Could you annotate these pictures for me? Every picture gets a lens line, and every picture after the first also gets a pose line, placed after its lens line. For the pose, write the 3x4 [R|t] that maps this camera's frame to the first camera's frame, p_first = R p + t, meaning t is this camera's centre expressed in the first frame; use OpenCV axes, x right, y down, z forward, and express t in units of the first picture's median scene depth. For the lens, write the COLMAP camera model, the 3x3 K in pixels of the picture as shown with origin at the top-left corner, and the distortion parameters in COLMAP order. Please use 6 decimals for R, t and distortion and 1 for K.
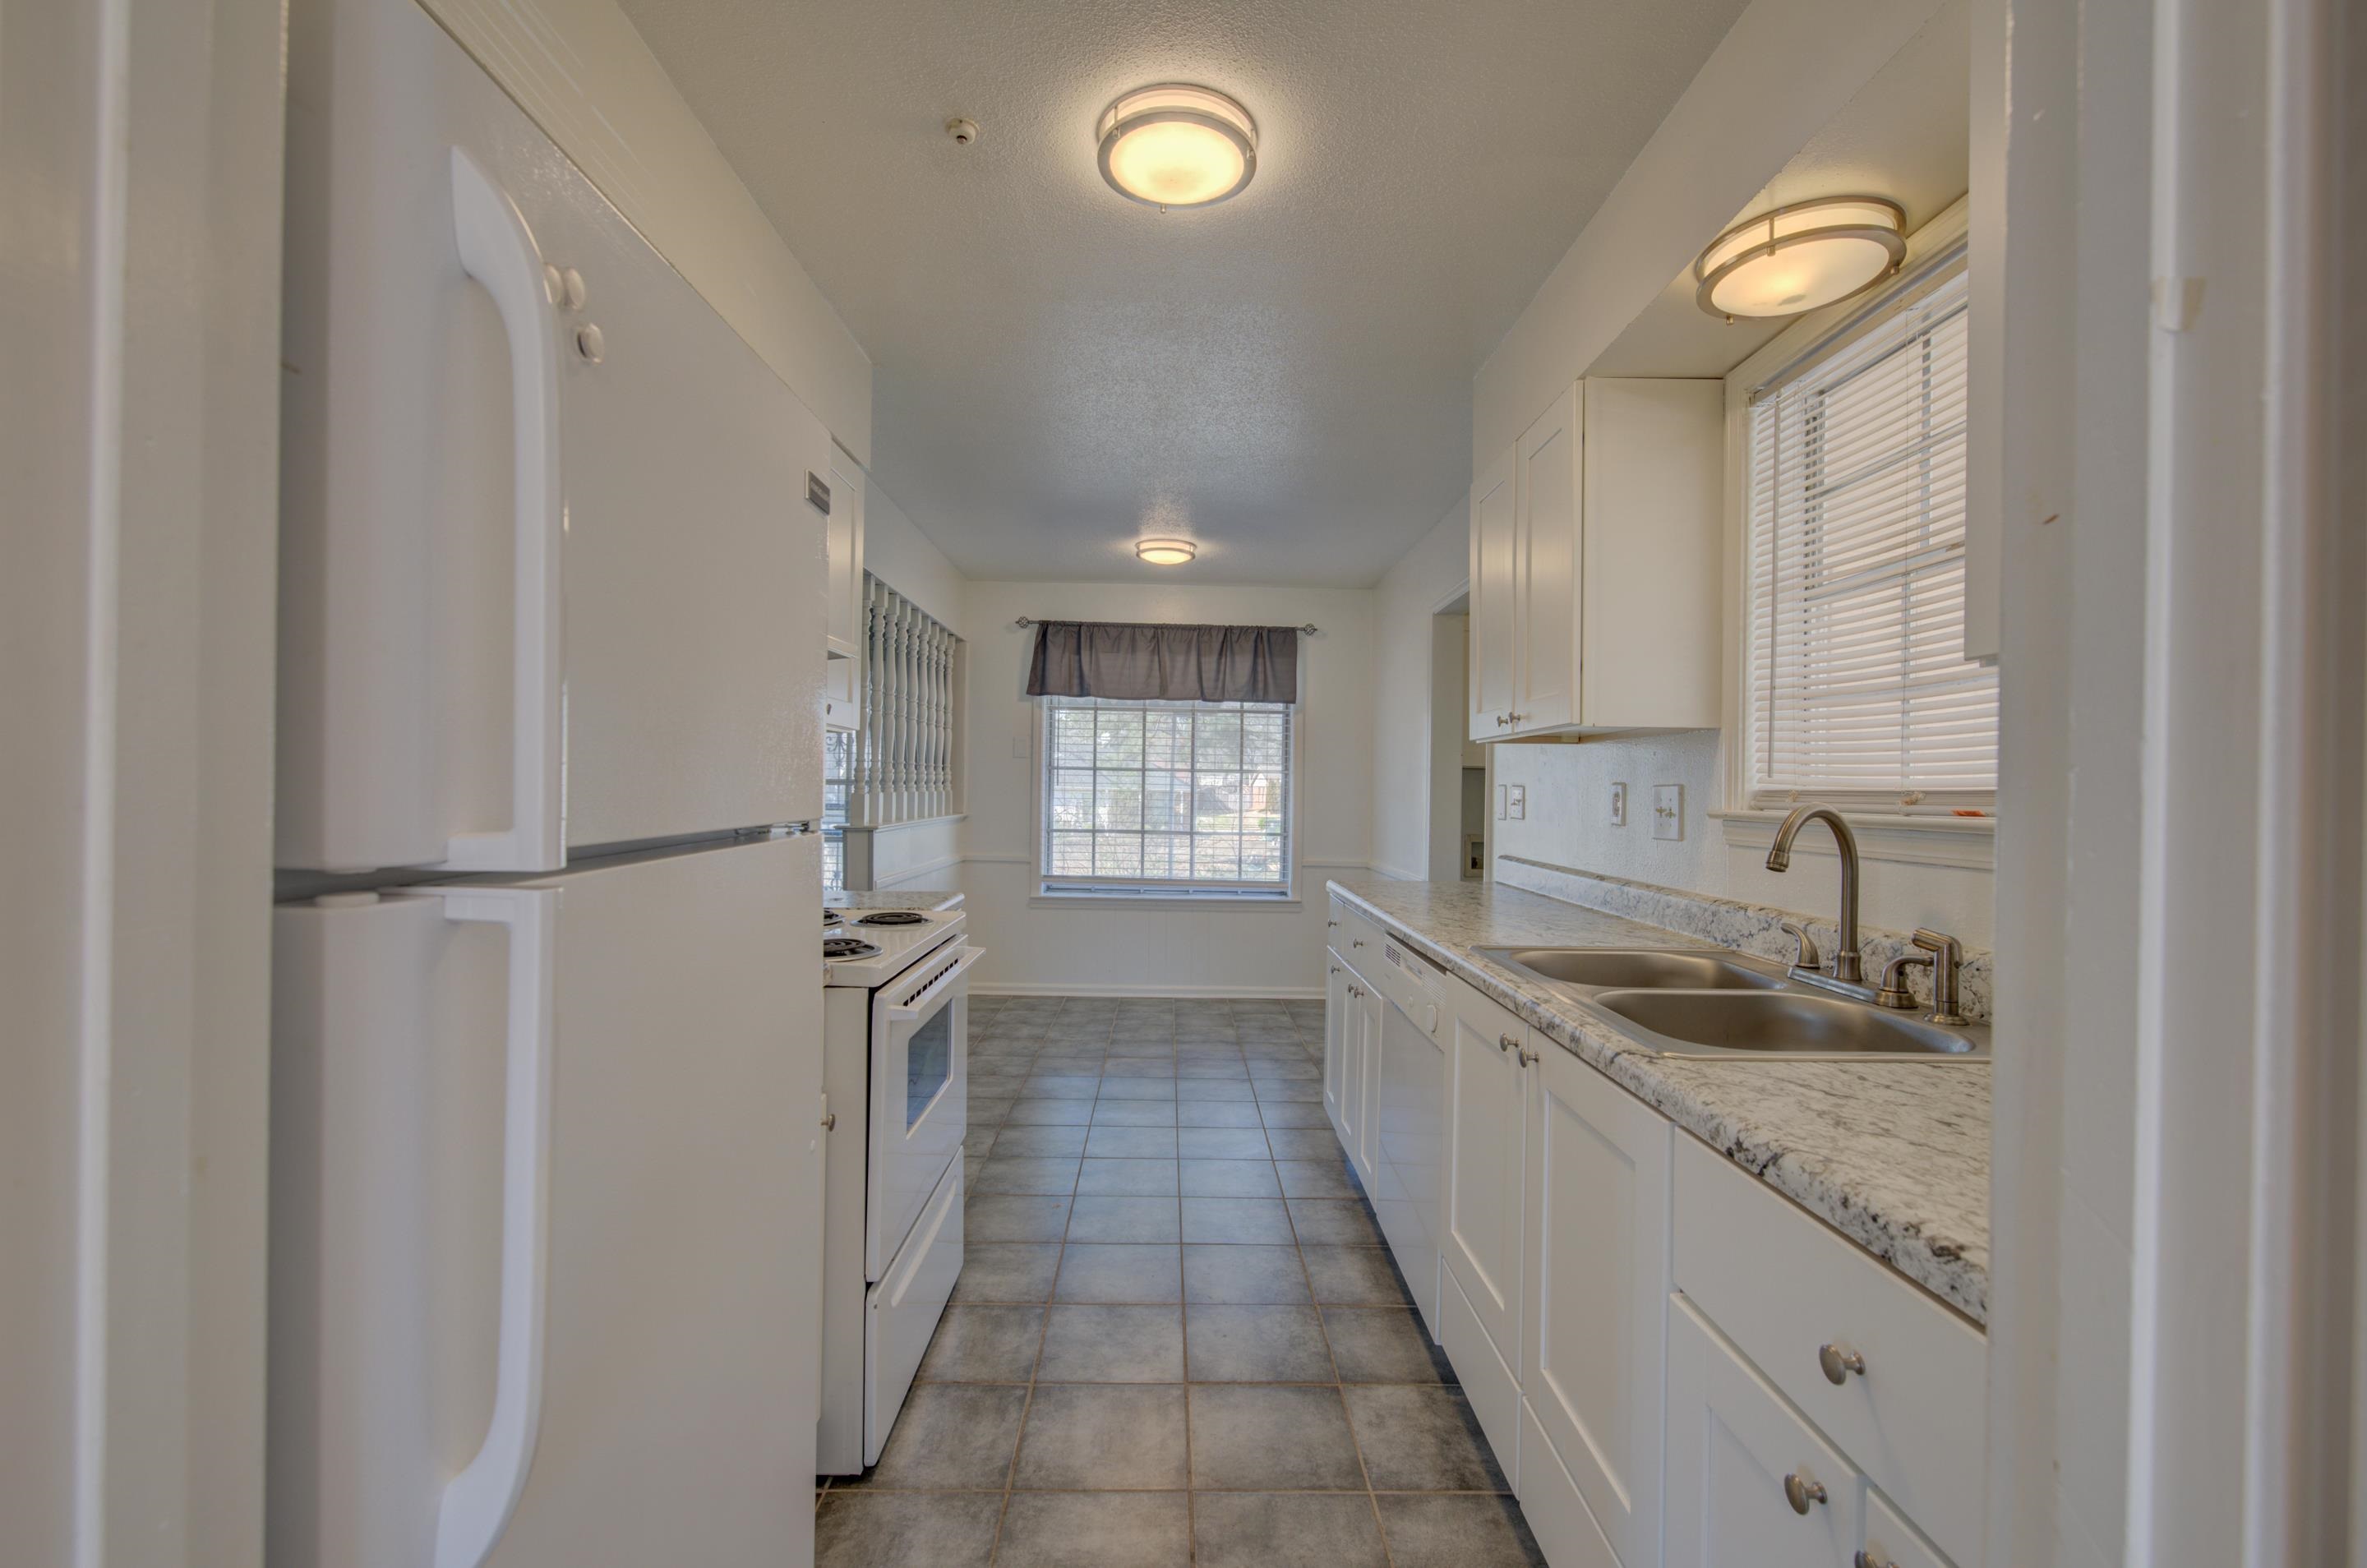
lens RADIAL K [[998.9, 0, 1183.5], [0, 998.9, 784.0], [0, 0, 1]] dist [-0.009895, 0.007212]
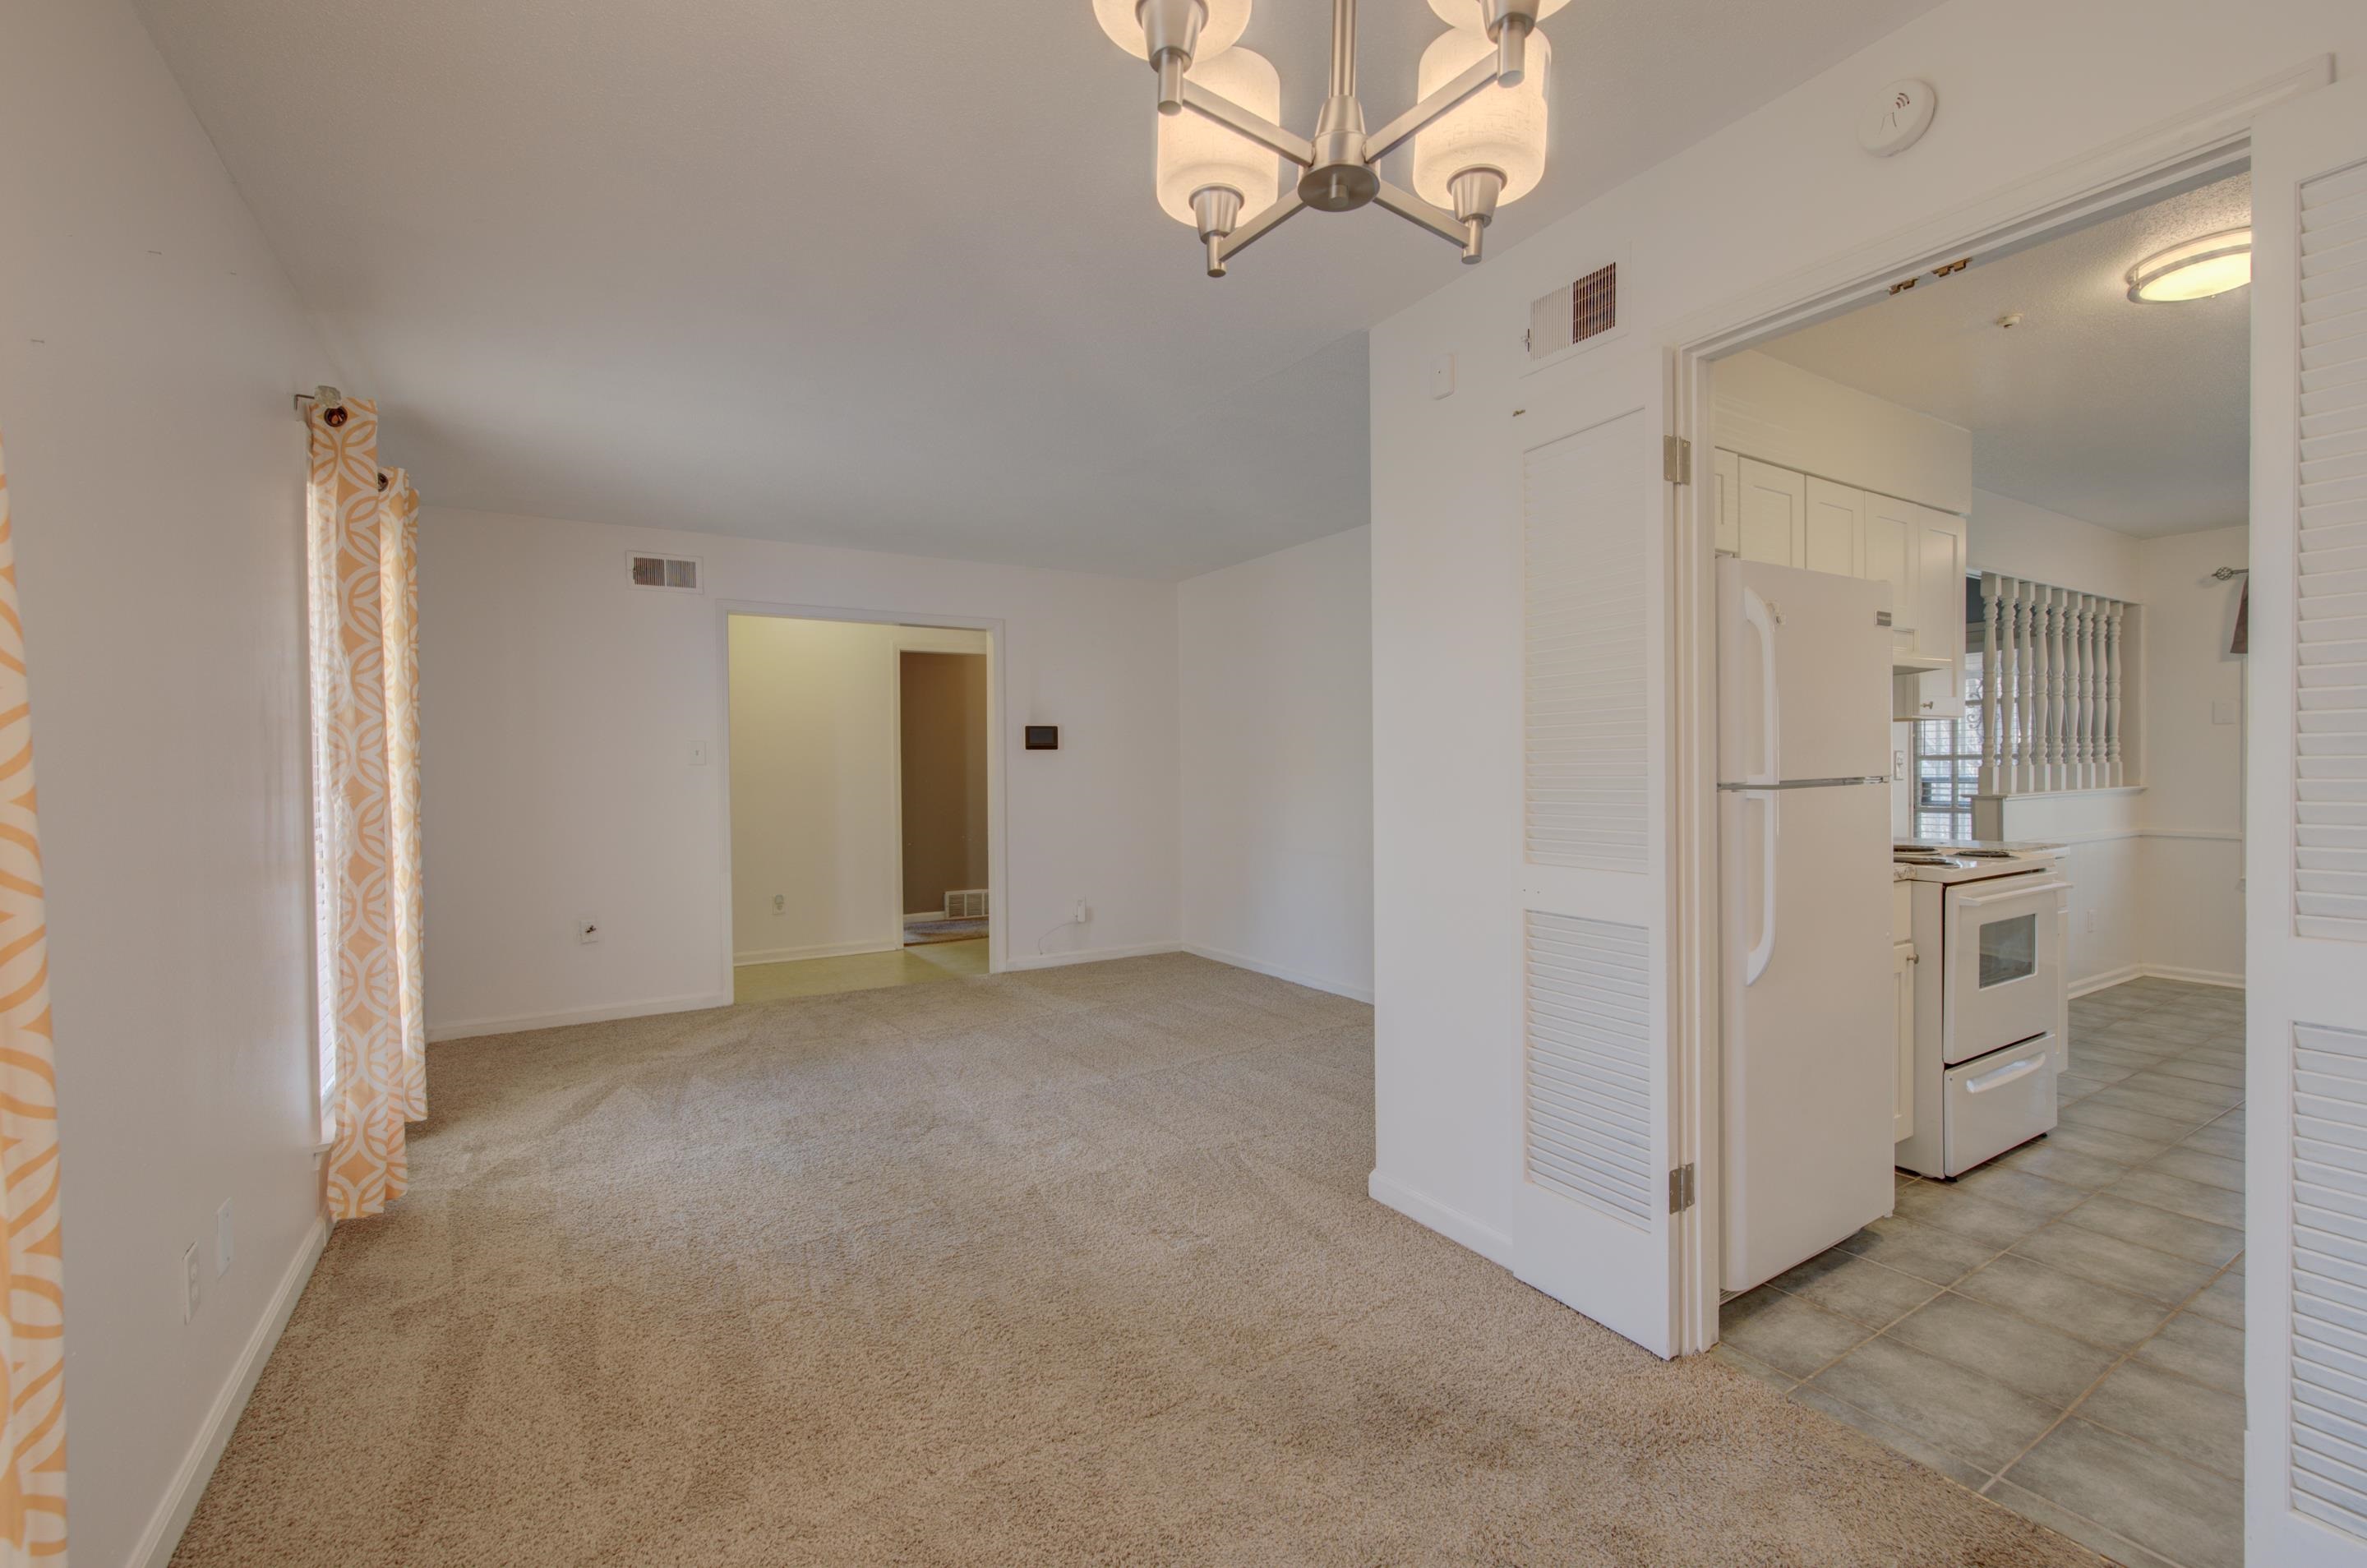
lens RADIAL K [[998.9, 0, 1183.5], [0, 998.9, 784.0], [0, 0, 1]] dist [-0.009895, 0.007212]
pose [[0.503796, -0.007375, -0.863791, 0.396888], [0.023300, 0.999716, 0.005053, 0.004548], [0.863508, -0.022672, 0.503825, -0.756194]]
